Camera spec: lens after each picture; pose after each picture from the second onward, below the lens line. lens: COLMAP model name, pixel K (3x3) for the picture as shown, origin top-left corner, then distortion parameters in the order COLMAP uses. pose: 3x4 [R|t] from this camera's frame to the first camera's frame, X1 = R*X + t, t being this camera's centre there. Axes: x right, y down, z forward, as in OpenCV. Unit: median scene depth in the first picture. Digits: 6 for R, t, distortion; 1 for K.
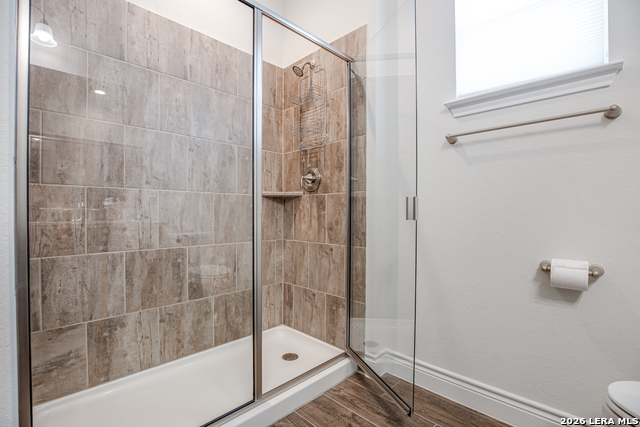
lens RADIAL K [[295.6, 0, 317.8], [0, 295.6, 216.0], [0, 0, 1]] dist [-0.023227, 0.002999]
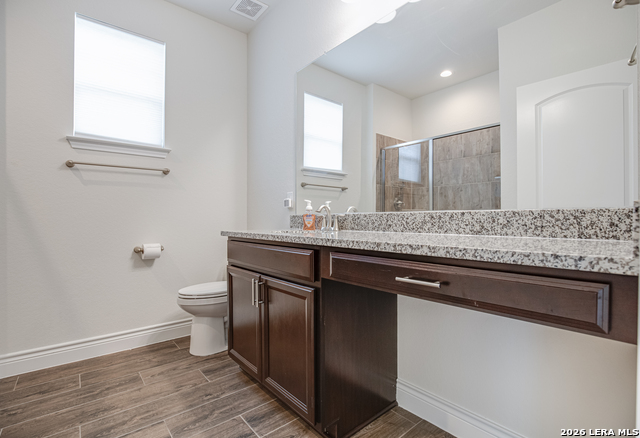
lens RADIAL K [[301.8, 0, 332.7], [0, 301.8, 216.6], [0, 0, 1]] dist [-0.015652, -0.000211]
pose [[0.056010, 0.006714, 0.998408, -0.876438], [0.017284, 0.999821, -0.007693, 0.005442], [-0.998281, 0.017688, 0.055884, -0.262790]]
